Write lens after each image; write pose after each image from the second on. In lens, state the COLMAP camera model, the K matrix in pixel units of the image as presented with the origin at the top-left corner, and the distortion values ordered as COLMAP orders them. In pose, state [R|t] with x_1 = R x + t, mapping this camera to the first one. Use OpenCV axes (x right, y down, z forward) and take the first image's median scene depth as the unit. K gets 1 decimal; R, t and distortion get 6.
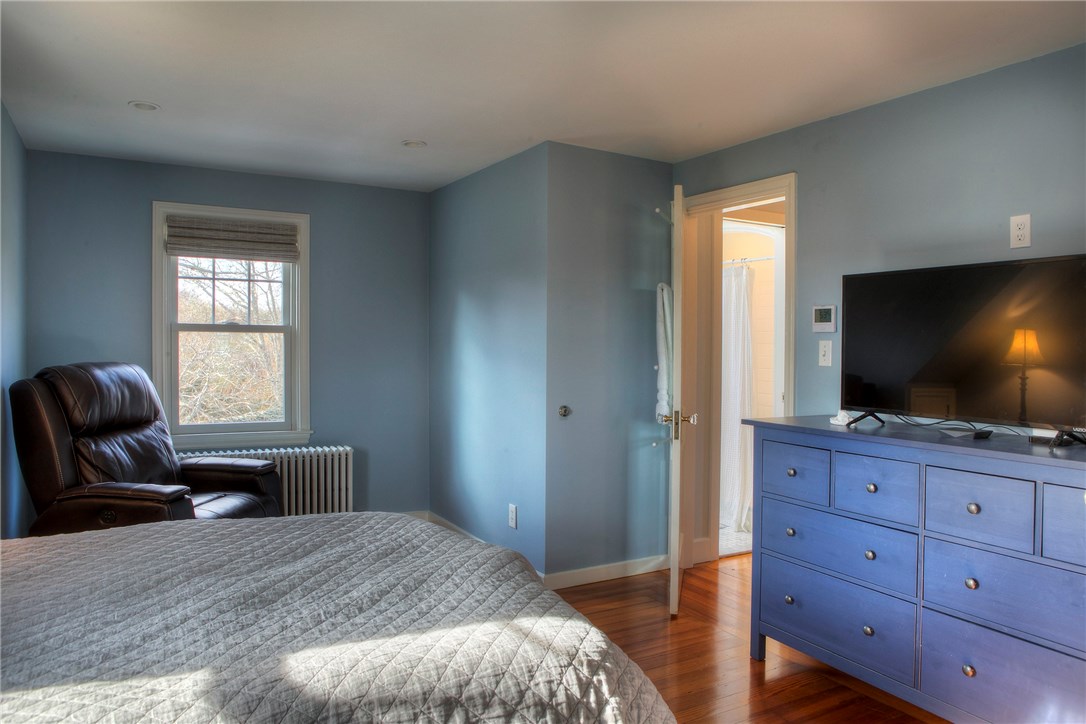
lens RADIAL K [[757.1, 0, 543.0], [0, 757.1, 362.0], [0, 0, 1]] dist [-0.054000, 0.000536]
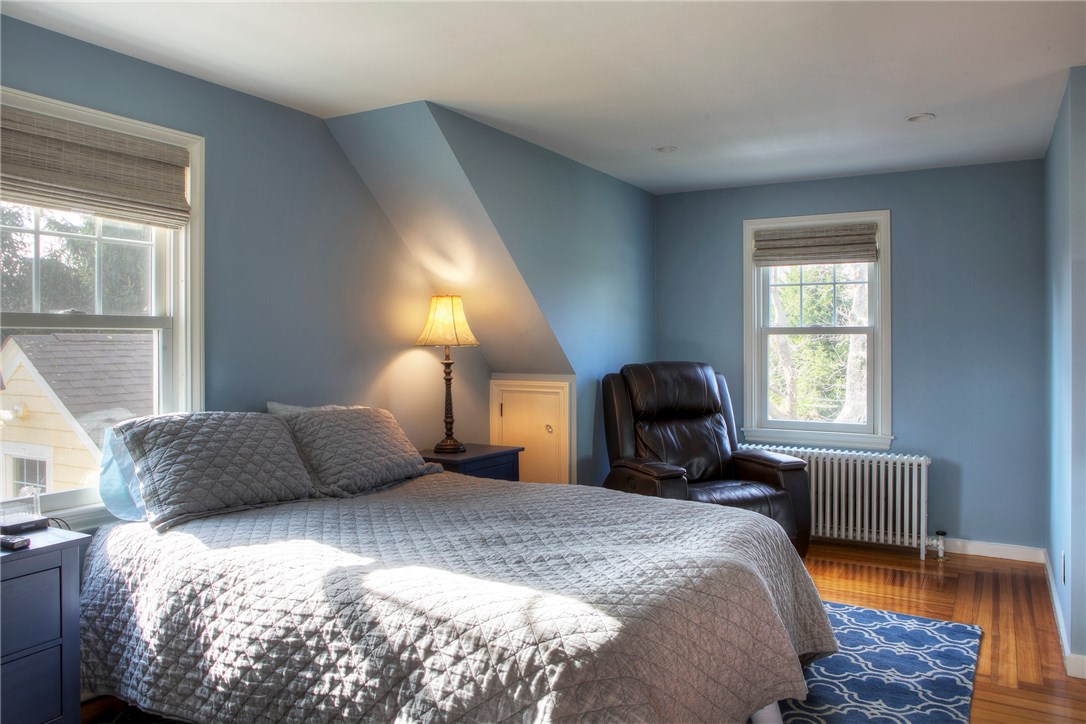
lens RADIAL K [[757.1, 0, 543.0], [0, 757.1, 362.0], [0, 0, 1]] dist [-0.054000, 0.000536]
pose [[0.518801, 0.006080, -0.854873, 0.306013], [-0.012147, 0.999926, -0.000260, 0.003046], [0.854809, 0.010519, 0.518837, 0.151301]]
